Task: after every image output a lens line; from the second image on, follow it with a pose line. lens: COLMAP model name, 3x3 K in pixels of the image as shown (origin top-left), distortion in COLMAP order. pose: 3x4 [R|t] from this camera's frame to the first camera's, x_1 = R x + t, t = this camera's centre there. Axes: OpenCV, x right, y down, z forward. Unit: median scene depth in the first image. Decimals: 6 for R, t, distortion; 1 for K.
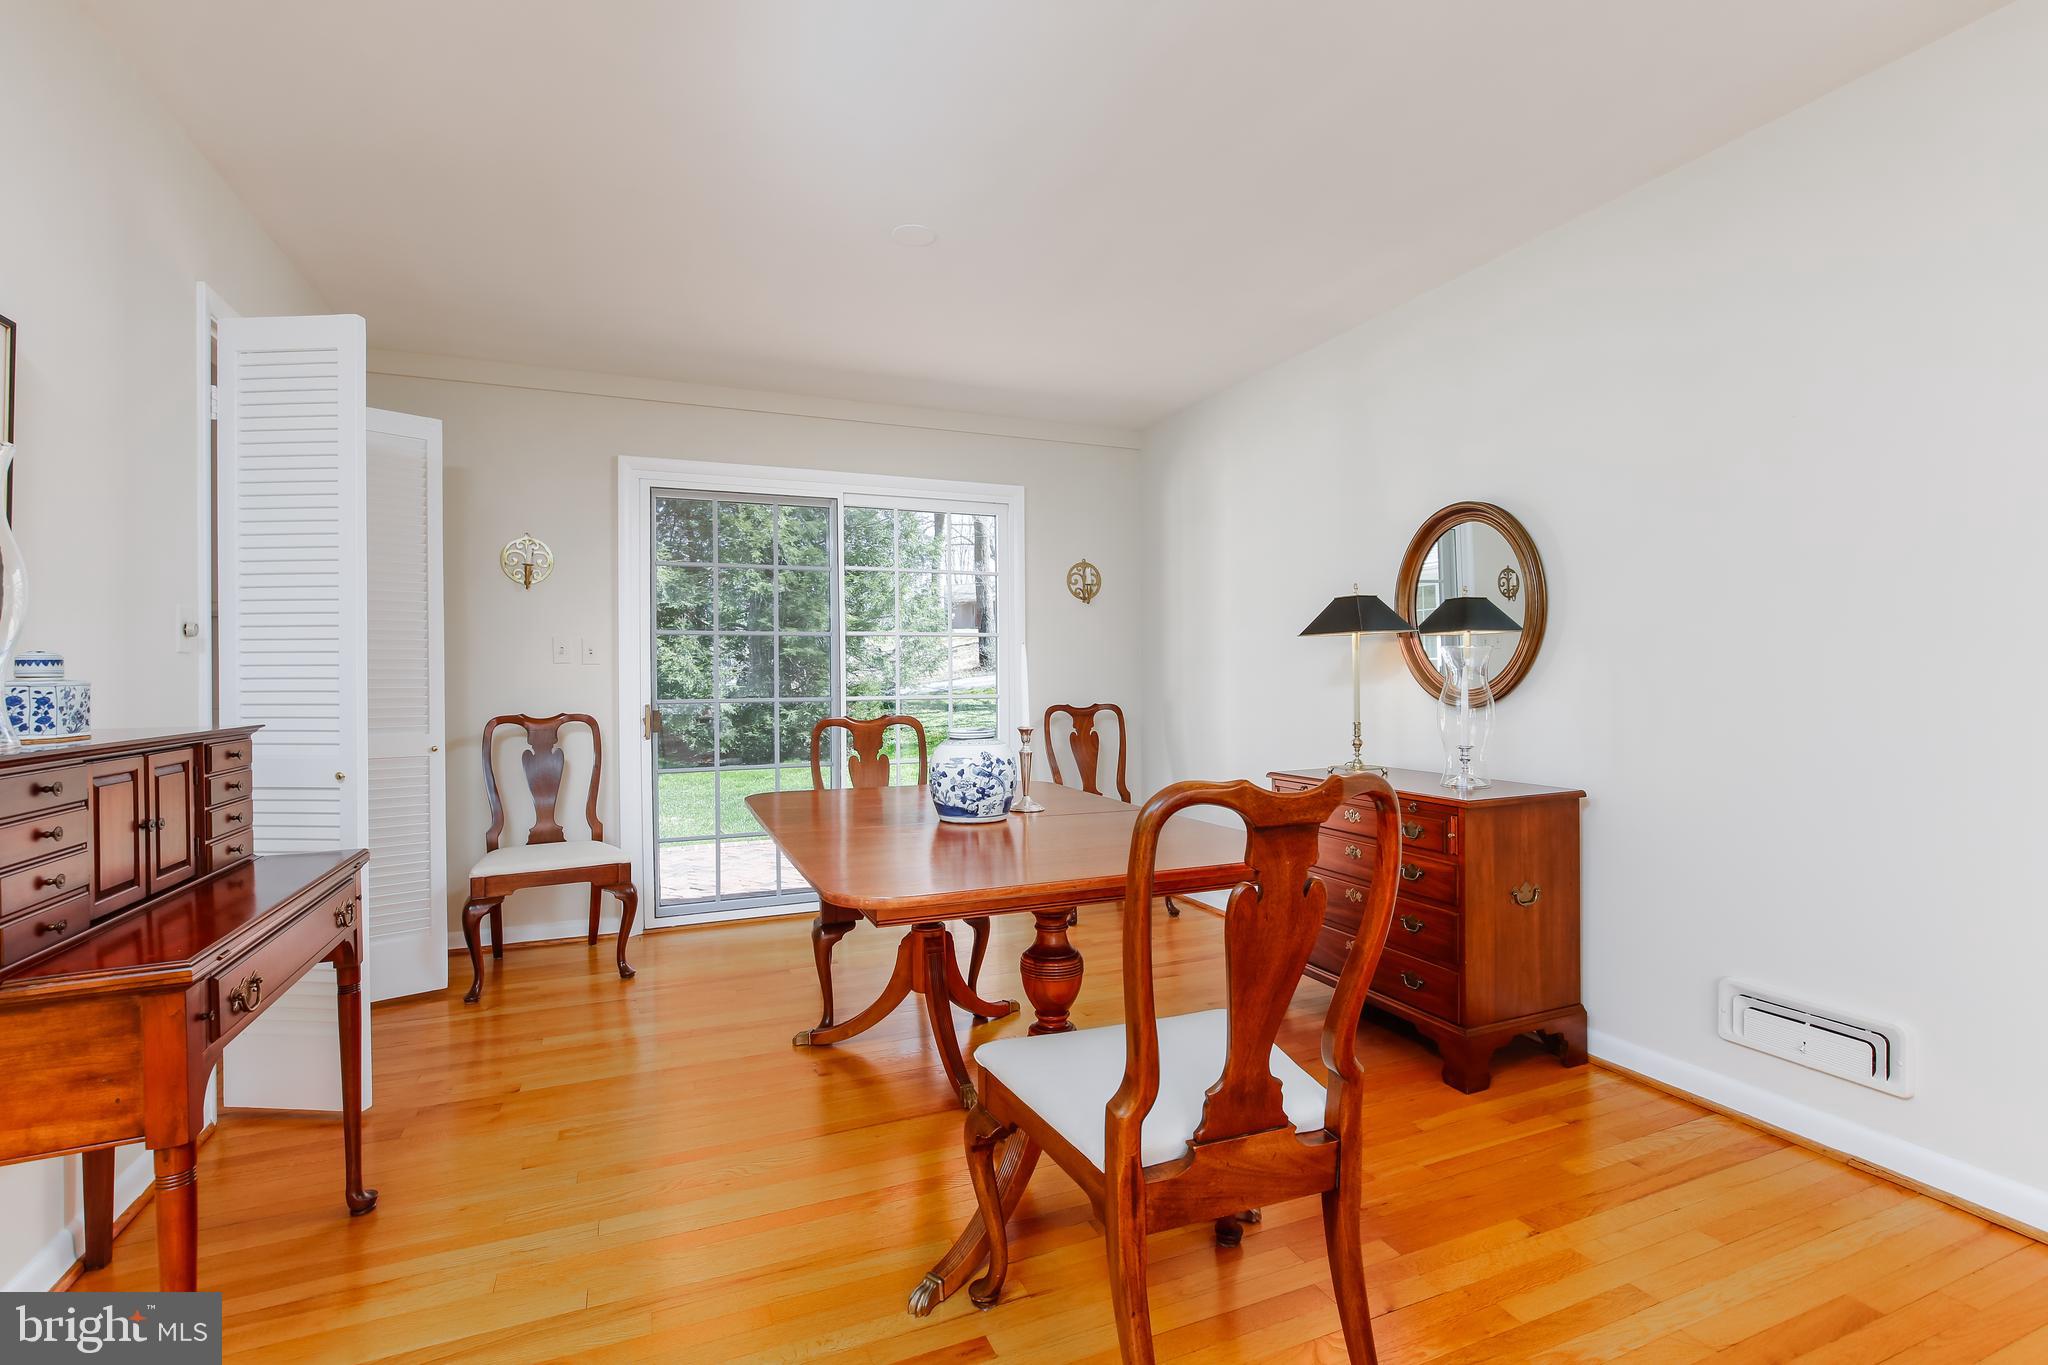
lens RADIAL K [[927.8, 0, 1027.4], [0, 927.8, 679.1], [0, 0, 1]] dist [-0.008323, 0.000416]
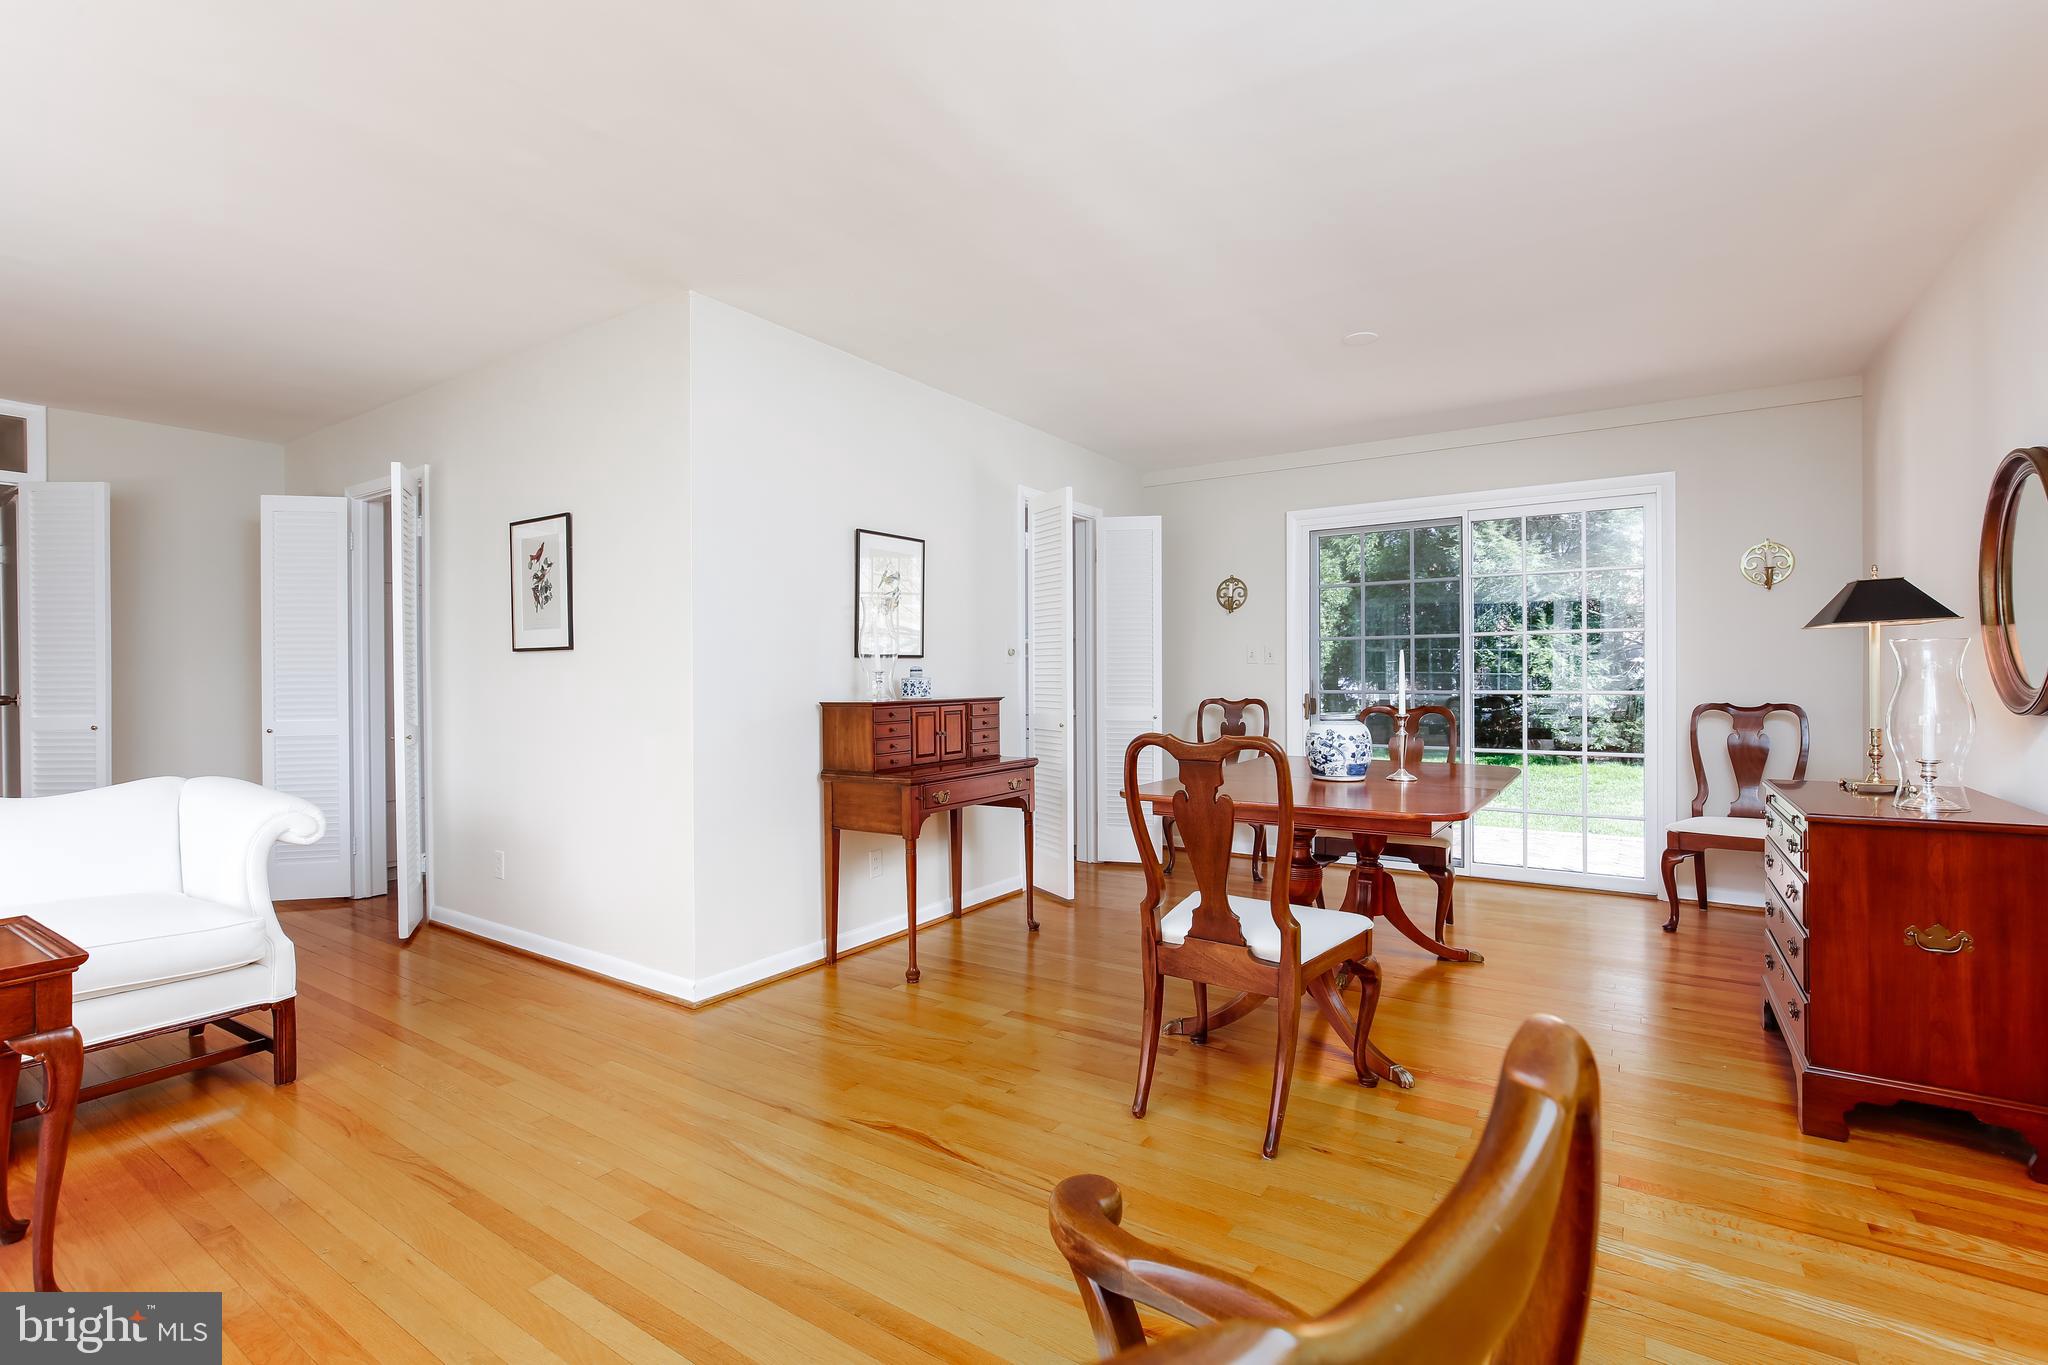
lens RADIAL K [[927.8, 0, 1027.4], [0, 927.8, 679.1], [0, 0, 1]] dist [-0.008323, 0.000416]
pose [[0.552493, 0.006976, -0.833489, 0.716591], [0.001374, 0.999956, 0.009280, -0.008928], [0.833517, -0.006273, 0.552459, -0.122789]]
